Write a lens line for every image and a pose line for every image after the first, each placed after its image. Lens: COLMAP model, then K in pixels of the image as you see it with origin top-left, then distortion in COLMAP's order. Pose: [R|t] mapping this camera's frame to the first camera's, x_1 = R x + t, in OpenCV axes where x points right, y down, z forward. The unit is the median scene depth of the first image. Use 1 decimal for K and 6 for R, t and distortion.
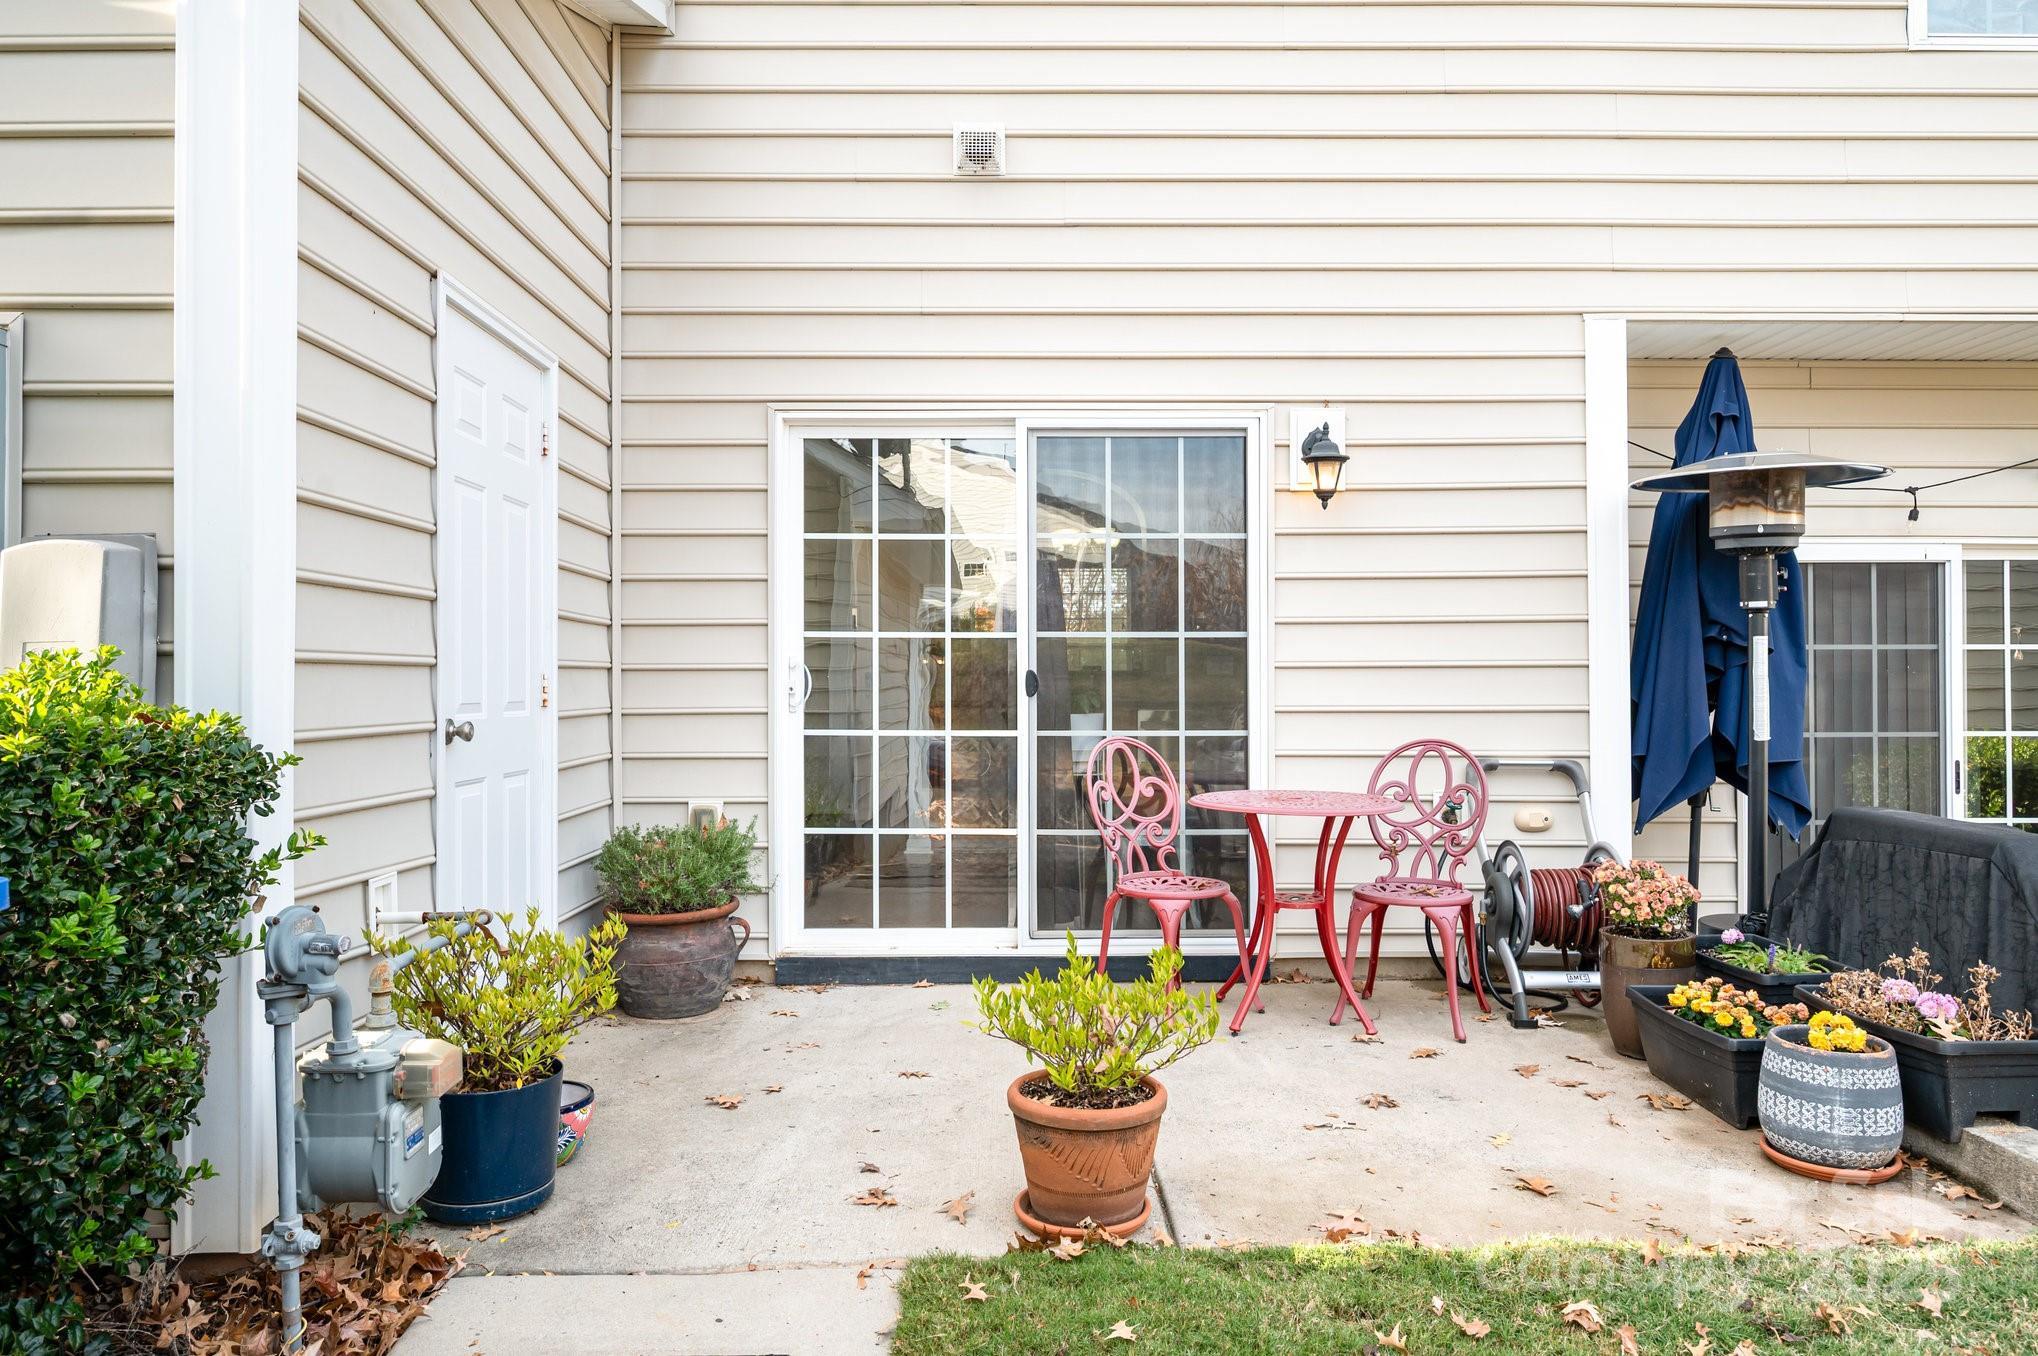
lens RADIAL K [[1364.5, 0, 1015.1], [0, 1364.5, 668.0], [0, 0, 1]] dist [0.002120, -0.004139]
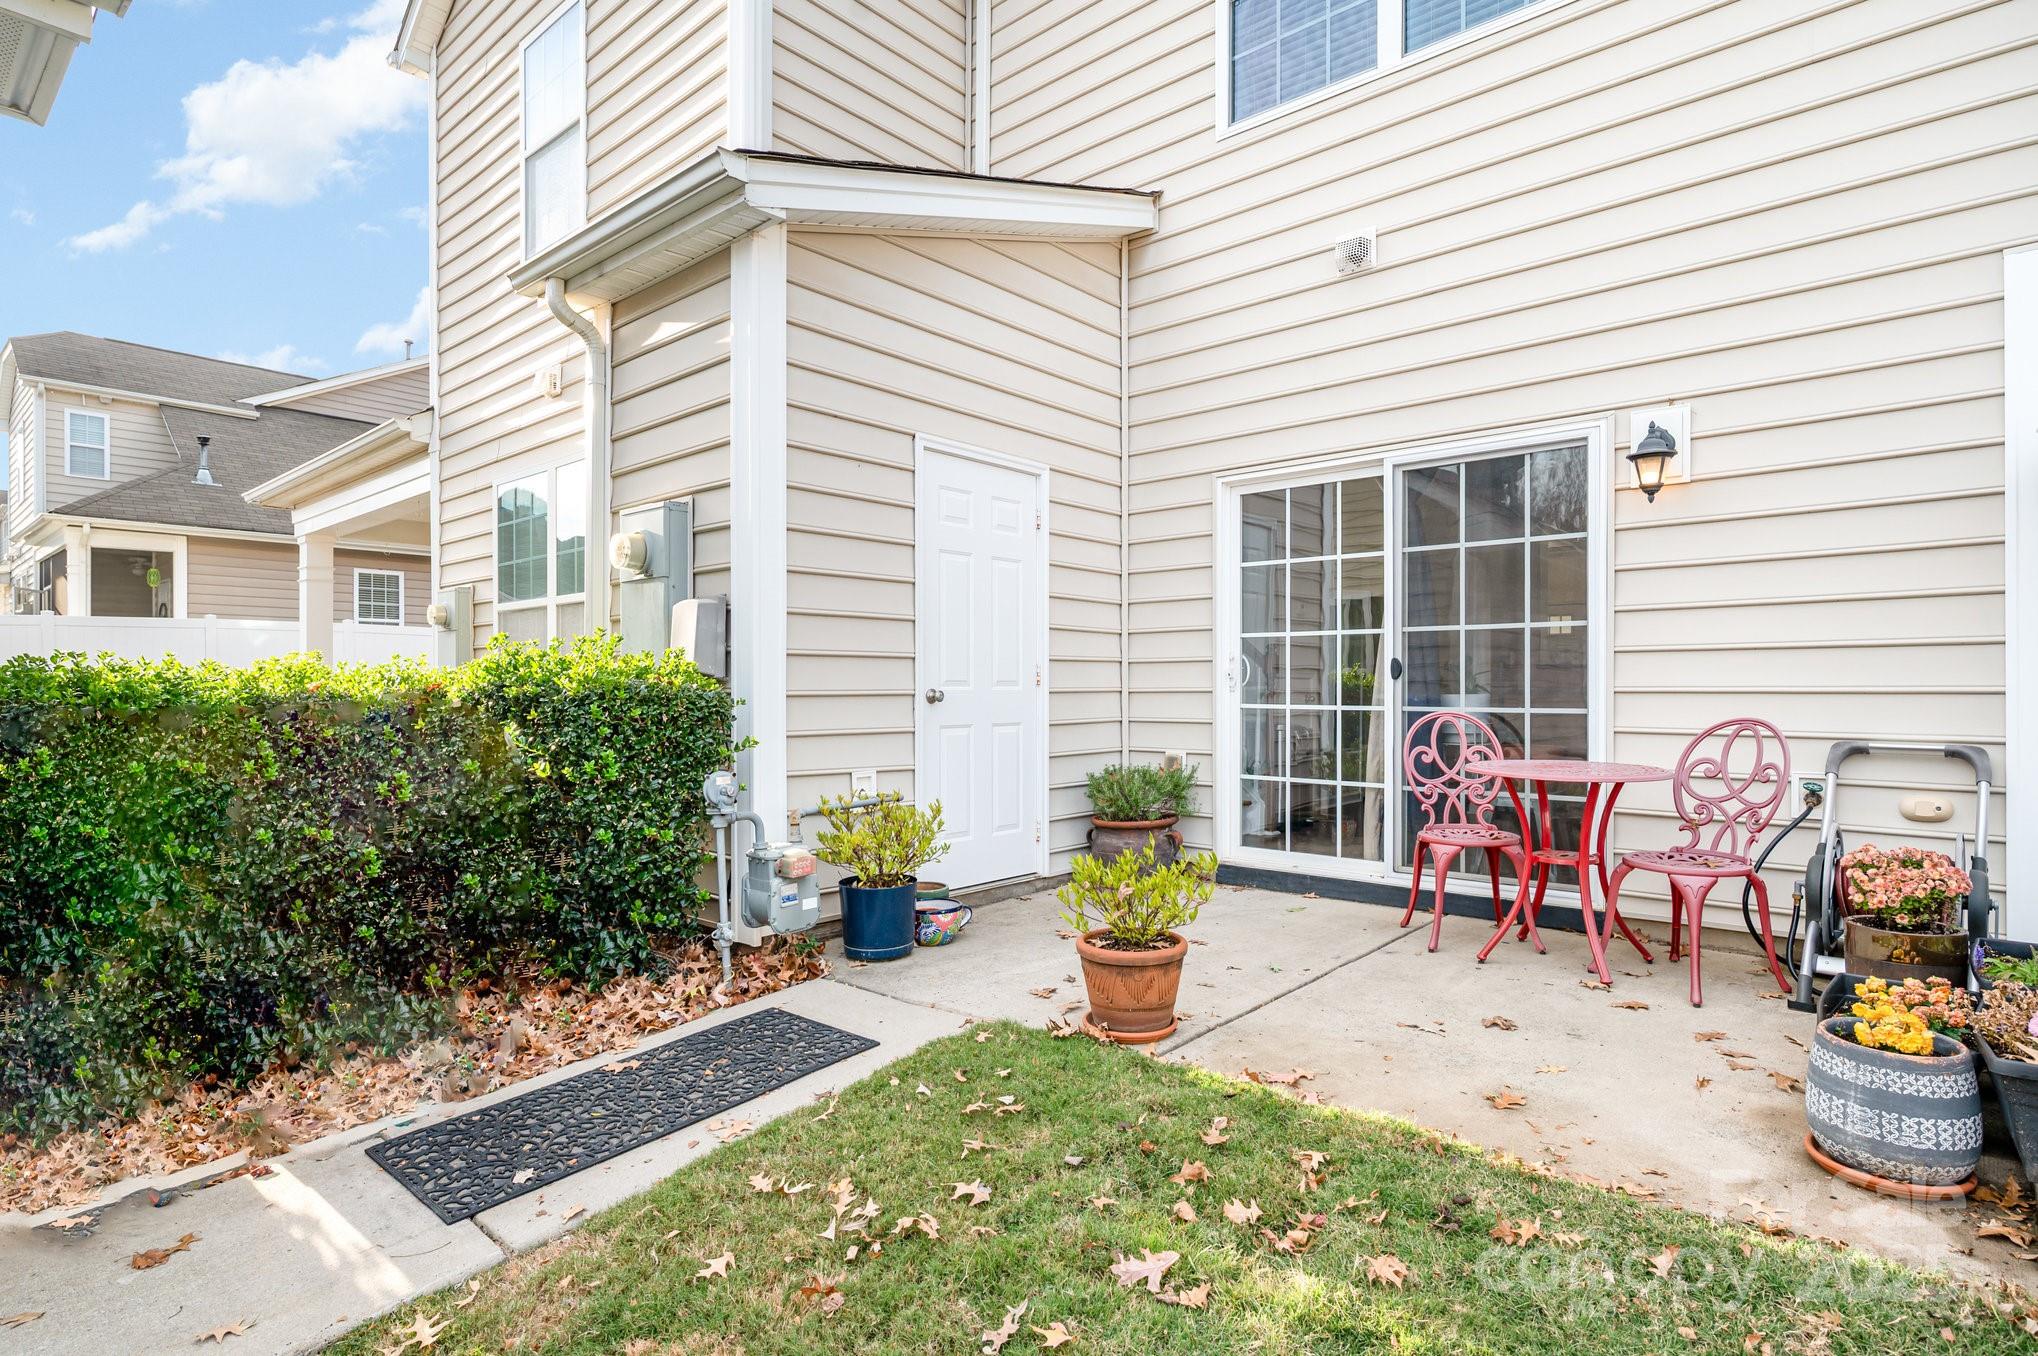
lens RADIAL K [[1032.5, 0, 1012.5], [0, 1032.5, 687.7], [0, 0, 1]] dist [-0.002424, 0.000769]
pose [[0.747456, 0.001672, -0.664309, 0.412249], [0.008030, 0.999901, 0.011553, 0.016158], [0.664262, -0.013970, 0.747369, 0.061817]]
